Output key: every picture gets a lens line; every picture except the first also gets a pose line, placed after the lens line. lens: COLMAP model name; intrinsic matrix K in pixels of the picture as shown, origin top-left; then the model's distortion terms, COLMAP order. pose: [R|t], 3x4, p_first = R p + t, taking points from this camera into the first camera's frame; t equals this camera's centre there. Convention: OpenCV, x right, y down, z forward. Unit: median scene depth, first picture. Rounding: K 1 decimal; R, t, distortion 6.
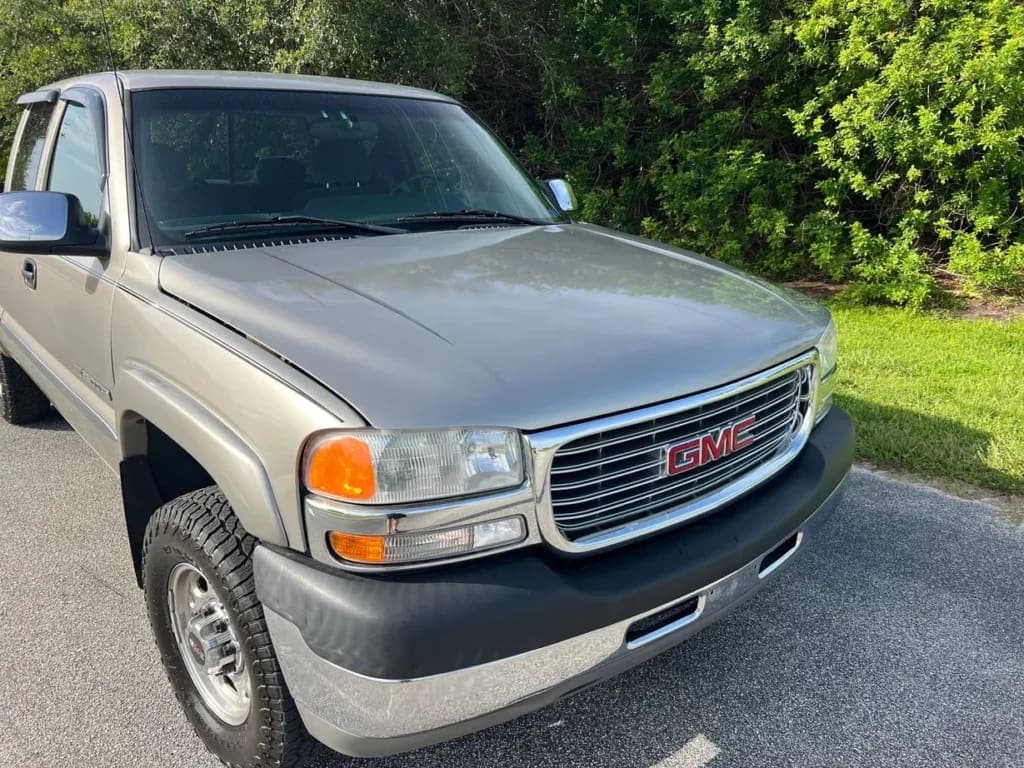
lens RADIAL K [[792.2, 0, 510.6], [0, 792.2, 387.5], [0, 0, 1]] dist [-0.000254, -0.006927]
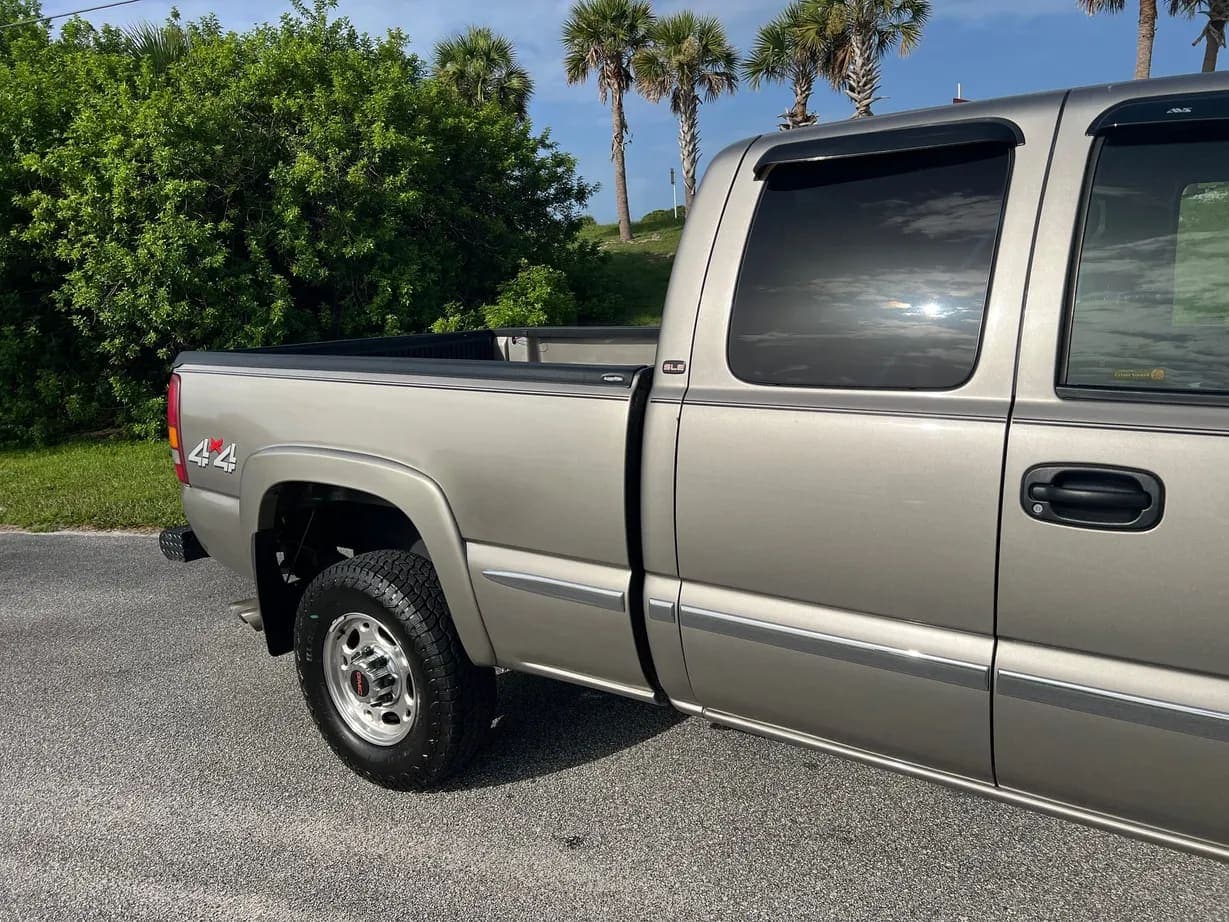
lens RADIAL K [[932.2, 0, 623.7], [0, 932.2, 455.7], [0, 0, 1]] dist [0.025187, -0.028278]
pose [[0.897588, -0.123579, 0.423160, 0.528694], [0.177676, 0.979900, -0.090709, 0.194815], [-0.403445, 0.156605, 0.901503, -0.655728]]
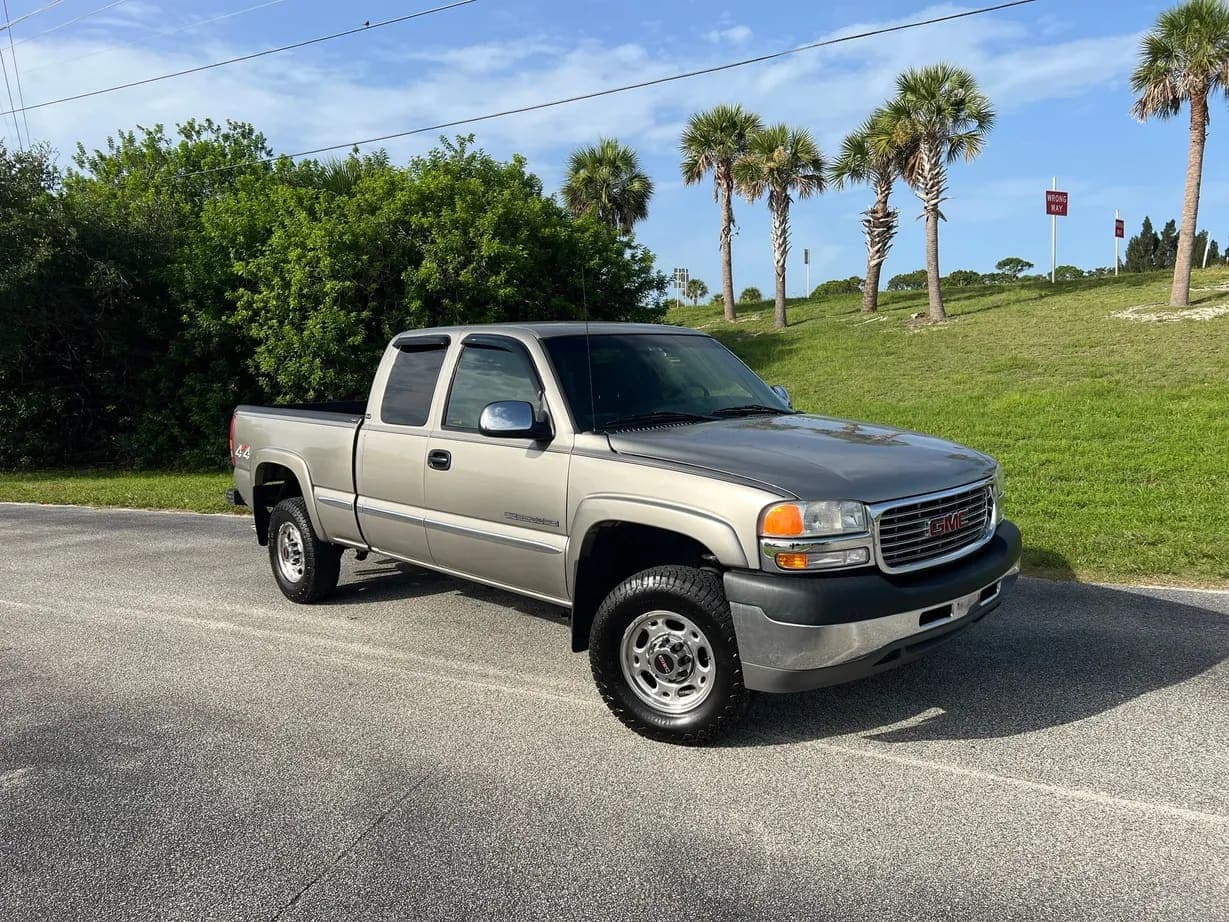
lens RADIAL K [[934.8, 0, 614.5], [0, 934.8, 461.0], [0, 0, 1]] dist [0.029162, -0.030987]
pose [[0.969063, -0.056025, 0.240371, 0.651239], [0.101502, 0.978191, -0.181215, 0.315952], [-0.224976, 0.200007, 0.953616, -1.091586]]
